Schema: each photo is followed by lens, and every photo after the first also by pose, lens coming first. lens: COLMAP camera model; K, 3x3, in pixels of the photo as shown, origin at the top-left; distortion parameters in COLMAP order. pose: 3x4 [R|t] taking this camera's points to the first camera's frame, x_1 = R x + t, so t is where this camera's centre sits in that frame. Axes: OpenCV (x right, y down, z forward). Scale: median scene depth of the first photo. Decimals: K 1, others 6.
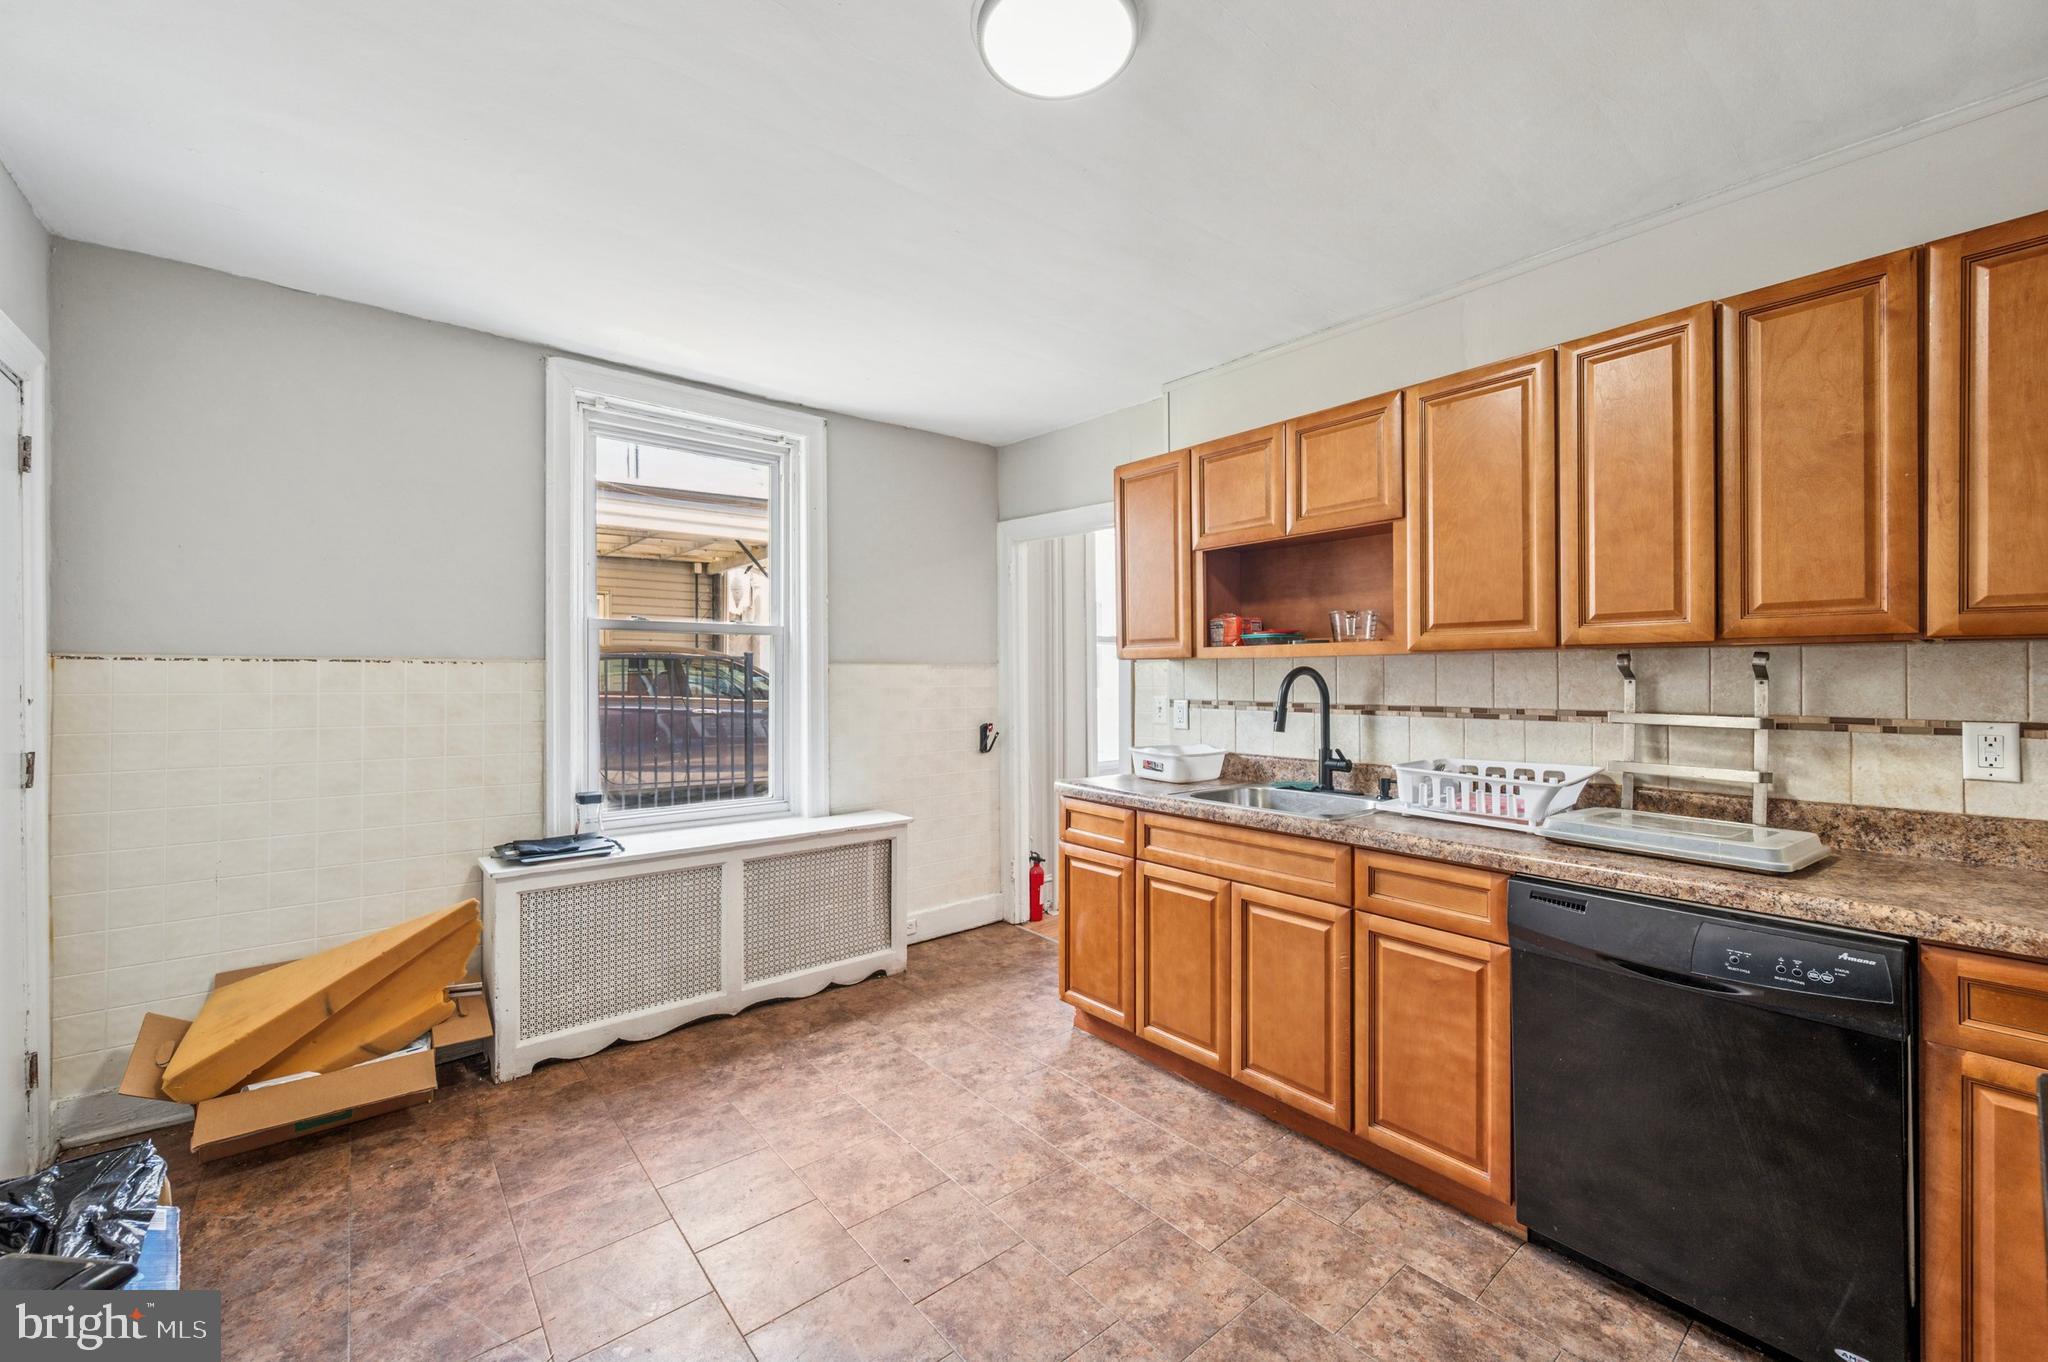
lens RADIAL K [[834.1, 0, 1030.1], [0, 834.1, 665.9], [0, 0, 1]] dist [0.000684, 0.001097]
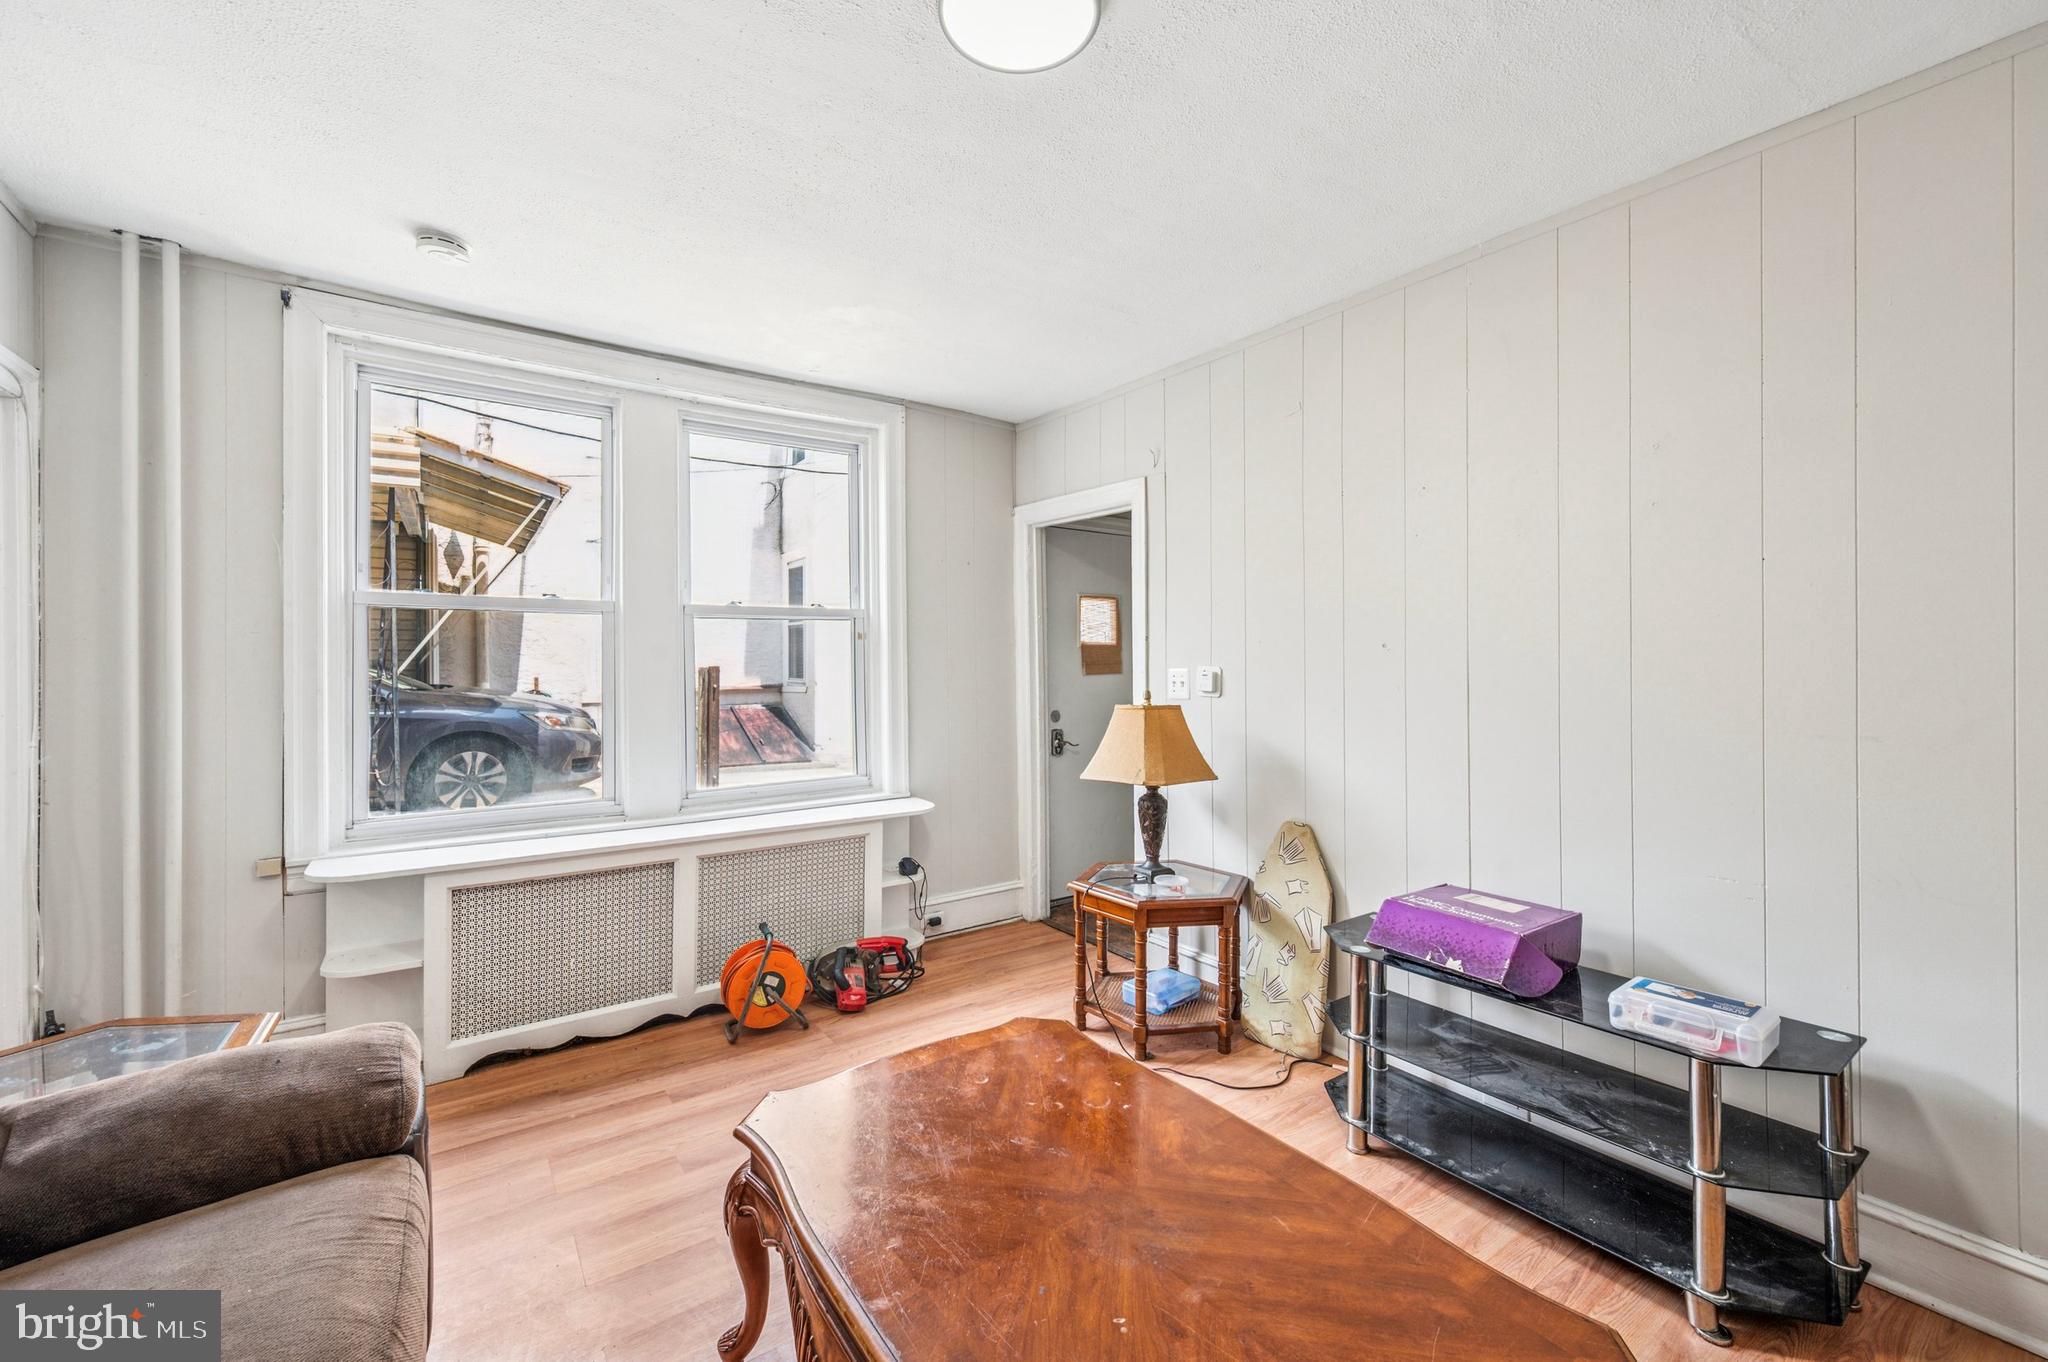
lens RADIAL K [[834.1, 0, 1027.1], [0, 834.1, 668.4], [0, 0, 1]] dist [0.000684, 0.001097]
pose [[0.995725, 0.005445, -0.092210, 0.119723], [-0.003724, 0.999816, 0.018819, 0.000399], [0.092296, -0.018395, 0.995562, 0.102584]]
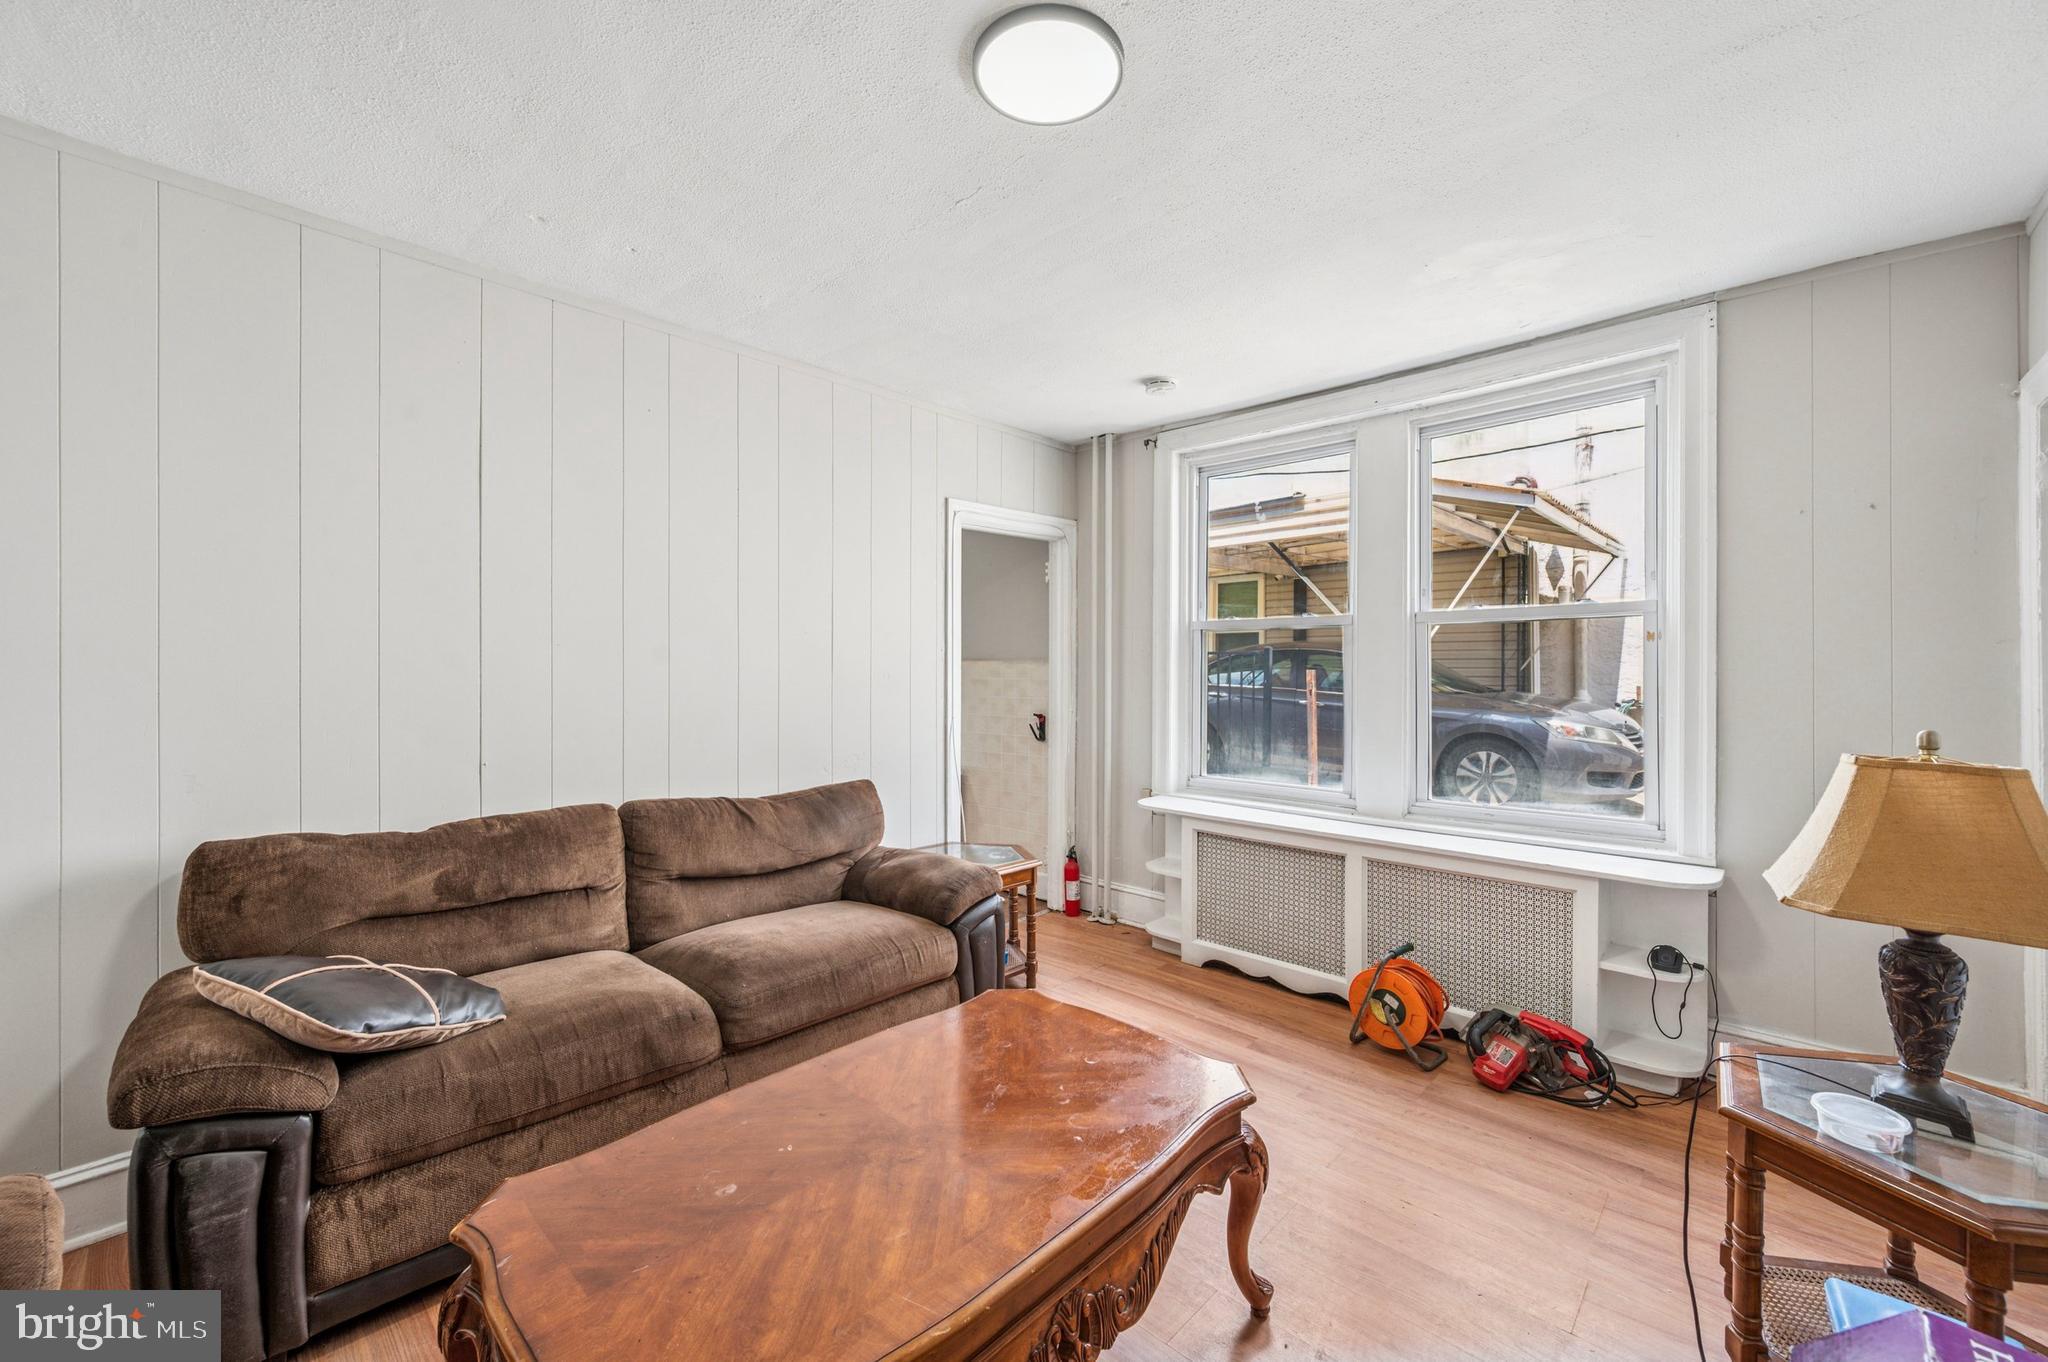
lens RADIAL K [[834.1, 0, 1038.1], [0, 834.1, 673.3], [0, 0, 1]] dist [0.000684, 0.001097]
pose [[0.092396, 0.013223, -0.995635, 0.624771], [0.006202, 0.999885, 0.013855, 0.000501], [0.995703, -0.007455, 0.092303, 0.556948]]
